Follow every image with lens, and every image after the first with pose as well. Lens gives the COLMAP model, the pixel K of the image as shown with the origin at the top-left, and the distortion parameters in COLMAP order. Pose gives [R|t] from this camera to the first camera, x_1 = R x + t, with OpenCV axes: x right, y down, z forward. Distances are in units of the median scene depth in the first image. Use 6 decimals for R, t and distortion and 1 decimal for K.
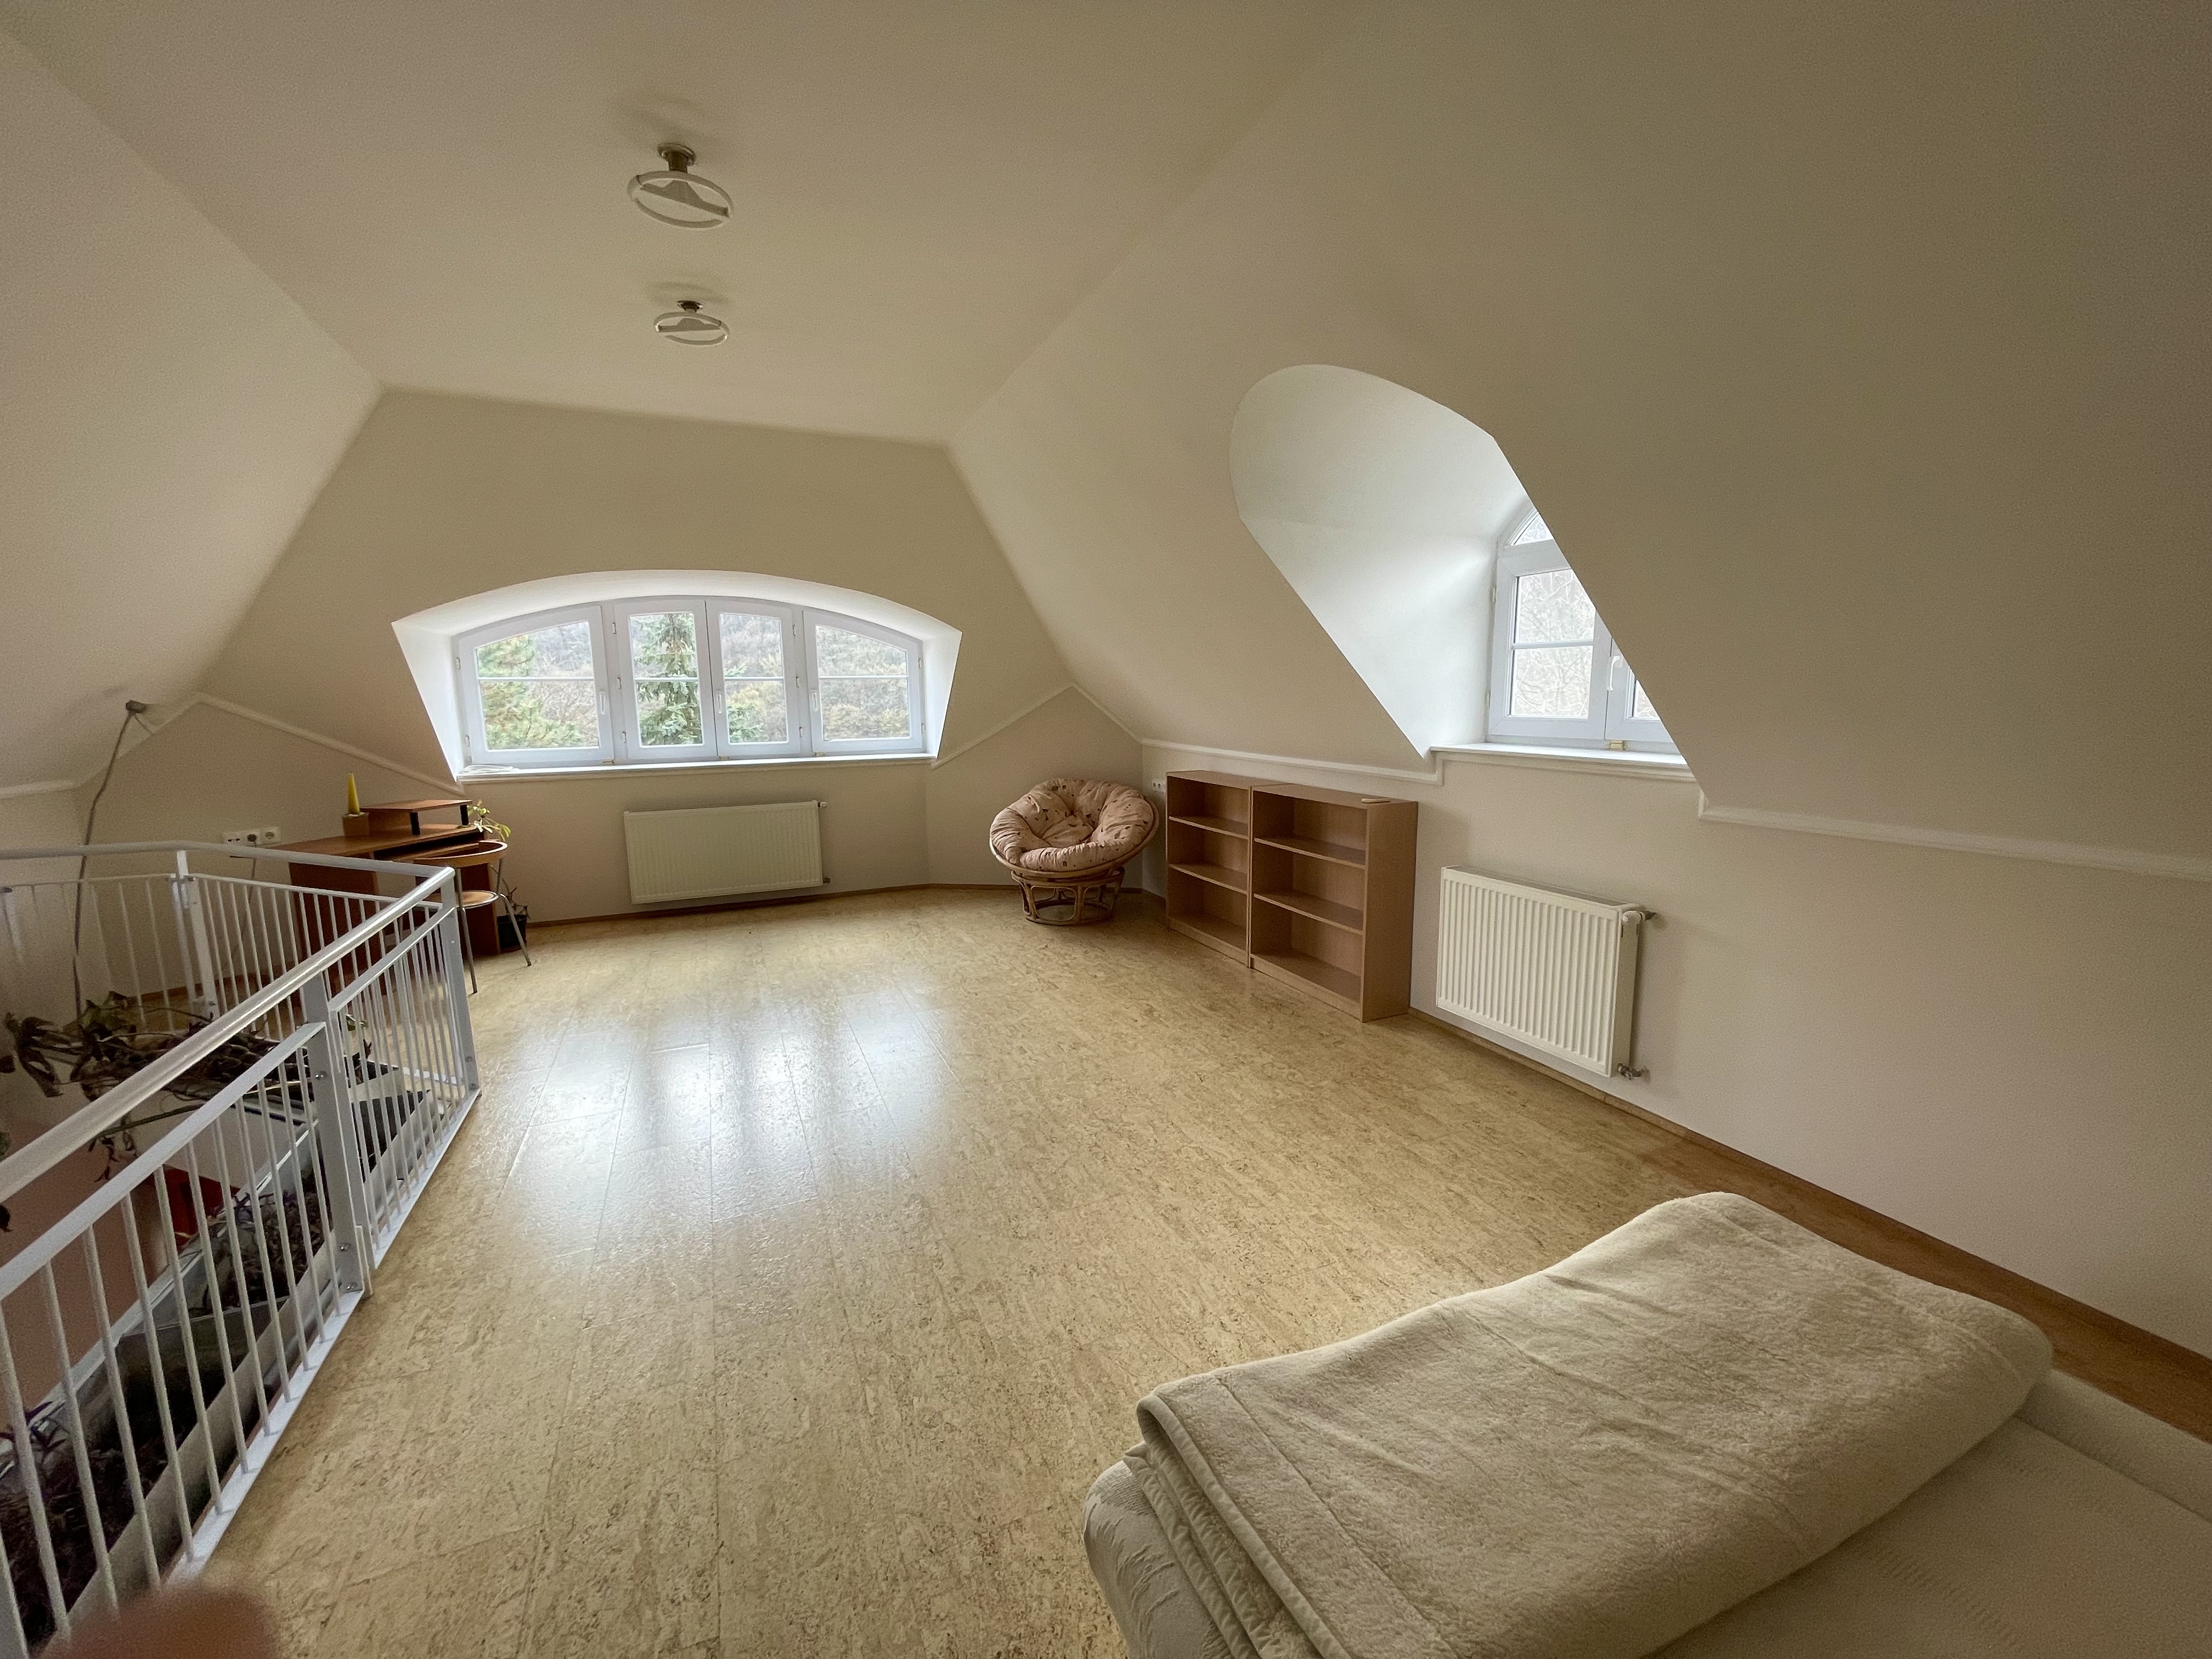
lens RADIAL K [[895.1, 0, 1100.8], [0, 895.1, 832.9], [0, 0, 1]] dist [-0.002451, 0.000471]
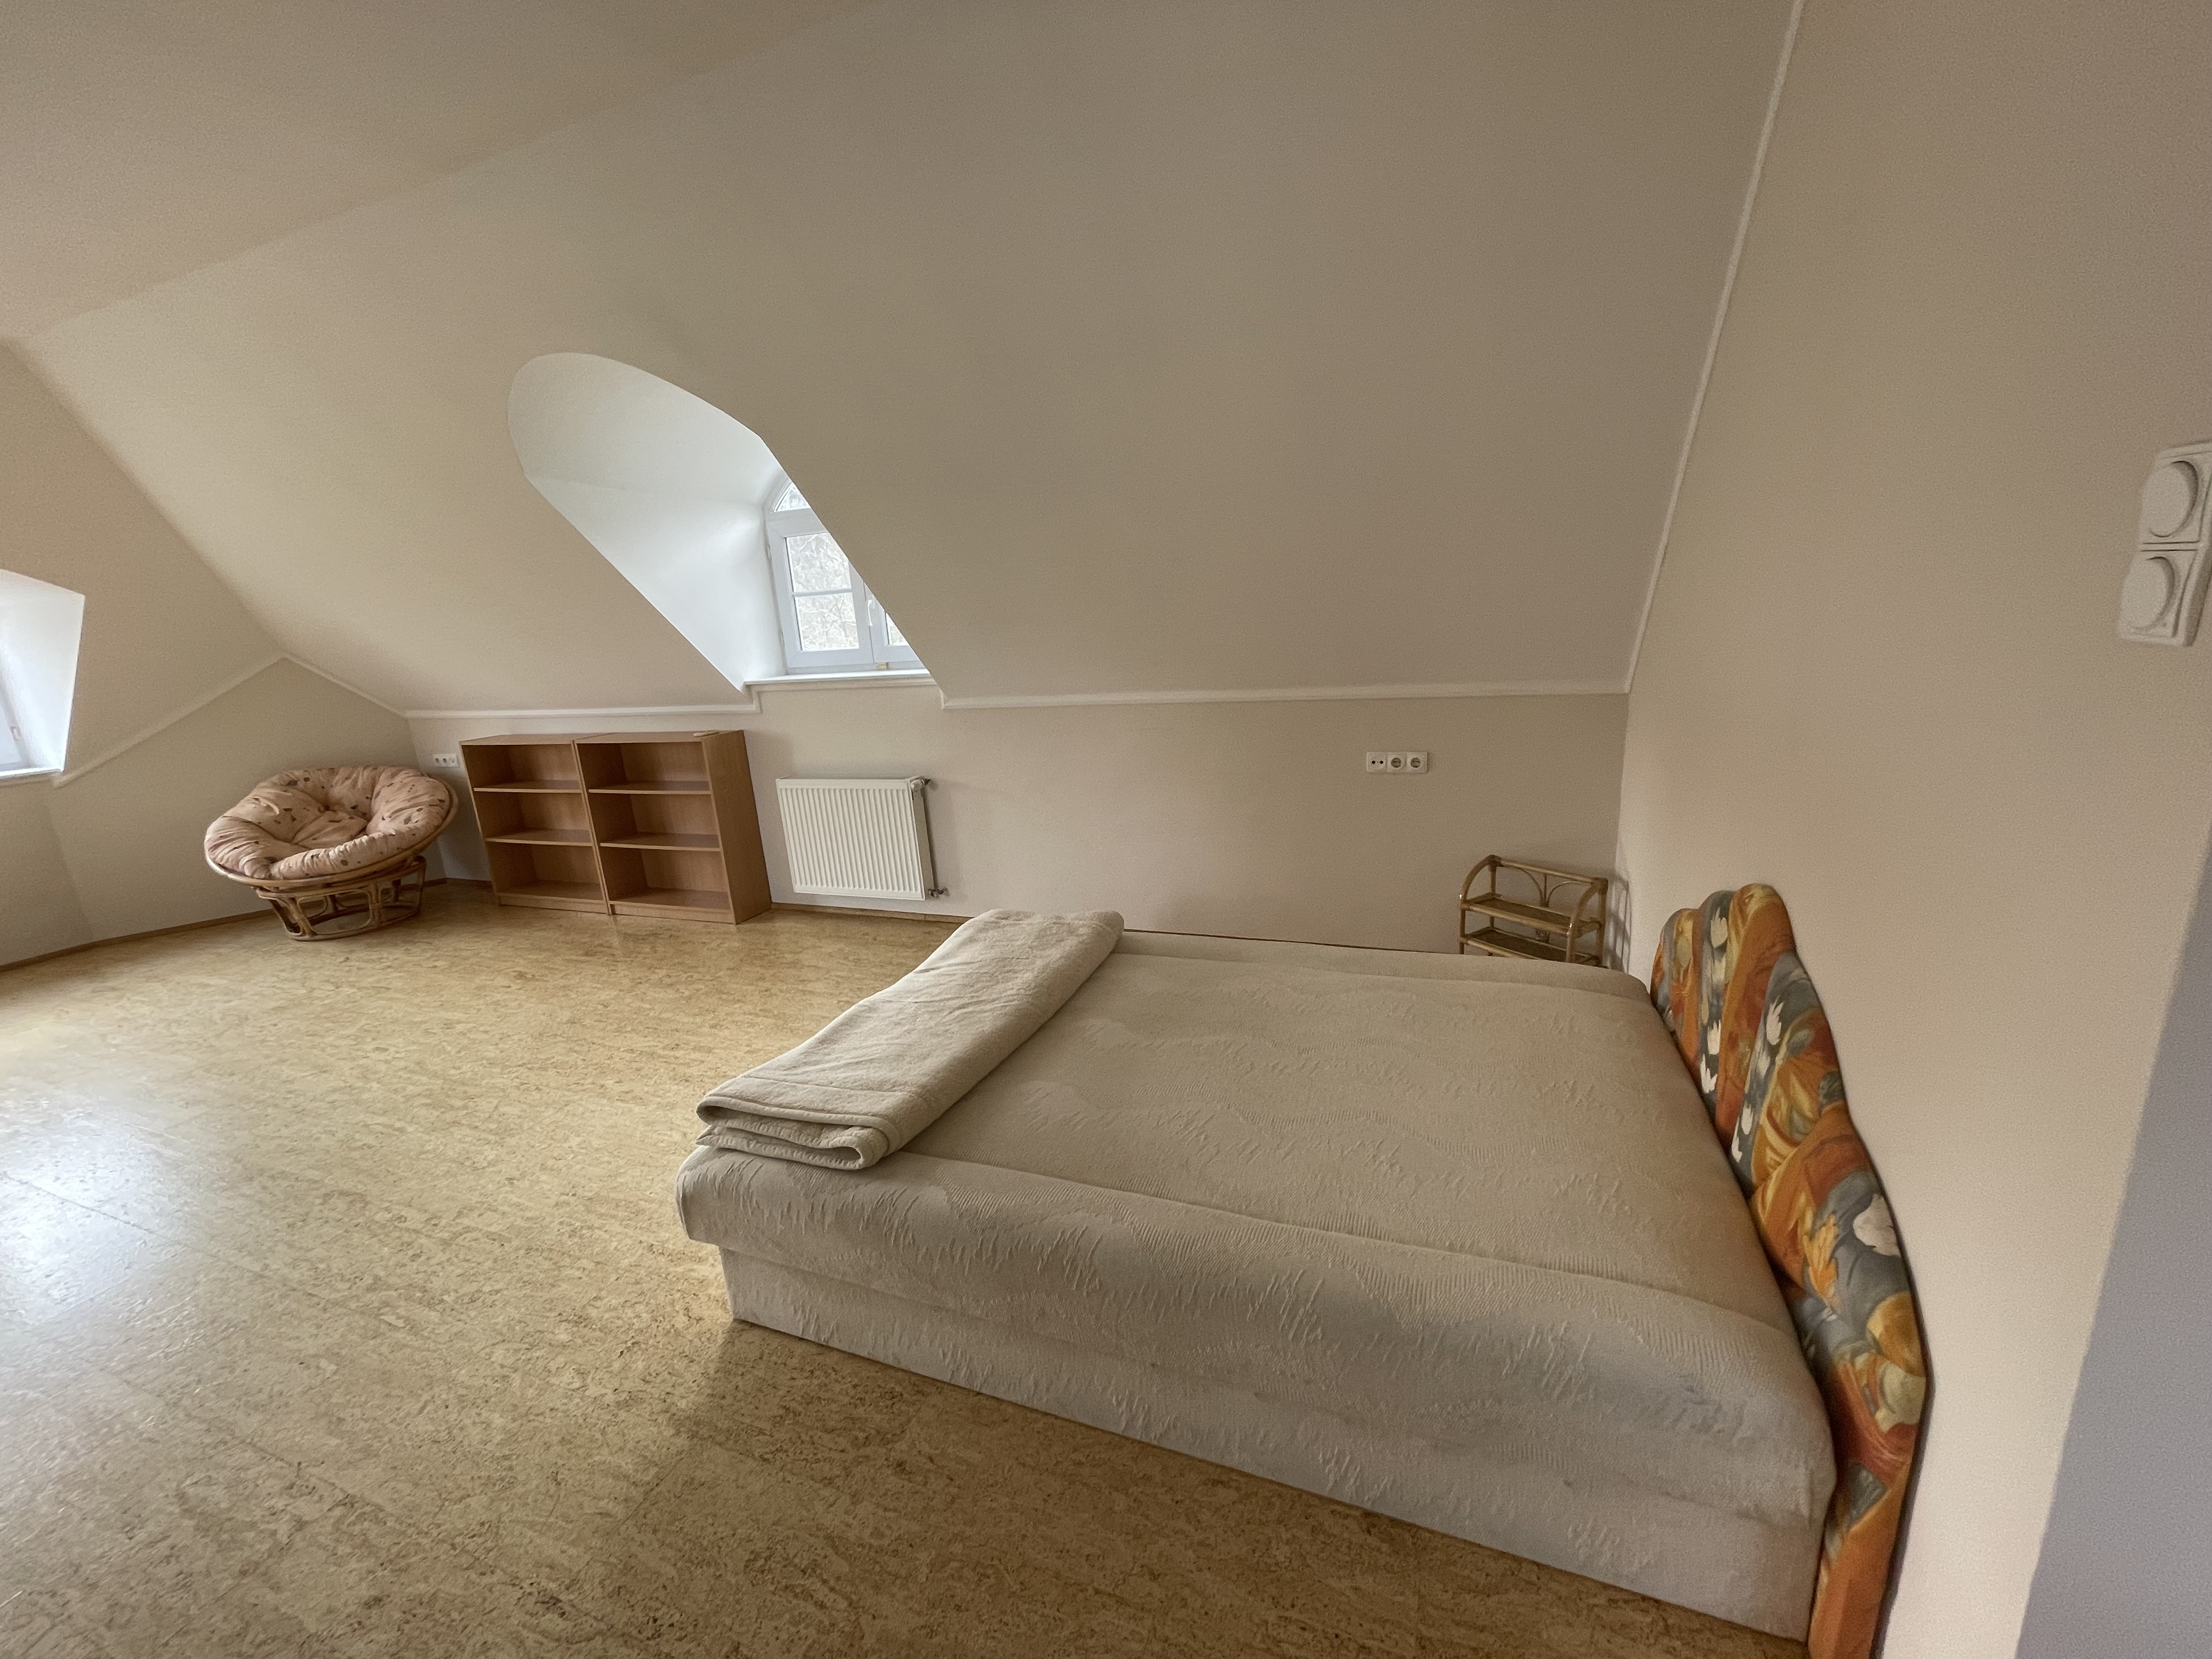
lens RADIAL K [[895.1, 0, 1100.8], [0, 895.1, 832.9], [0, 0, 1]] dist [-0.002451, 0.000471]
pose [[0.717848, -0.202507, 0.666097, -0.122301], [0.167650, 0.978888, 0.116926, 0.039893], [-0.675713, 0.027736, 0.736643, -0.187126]]
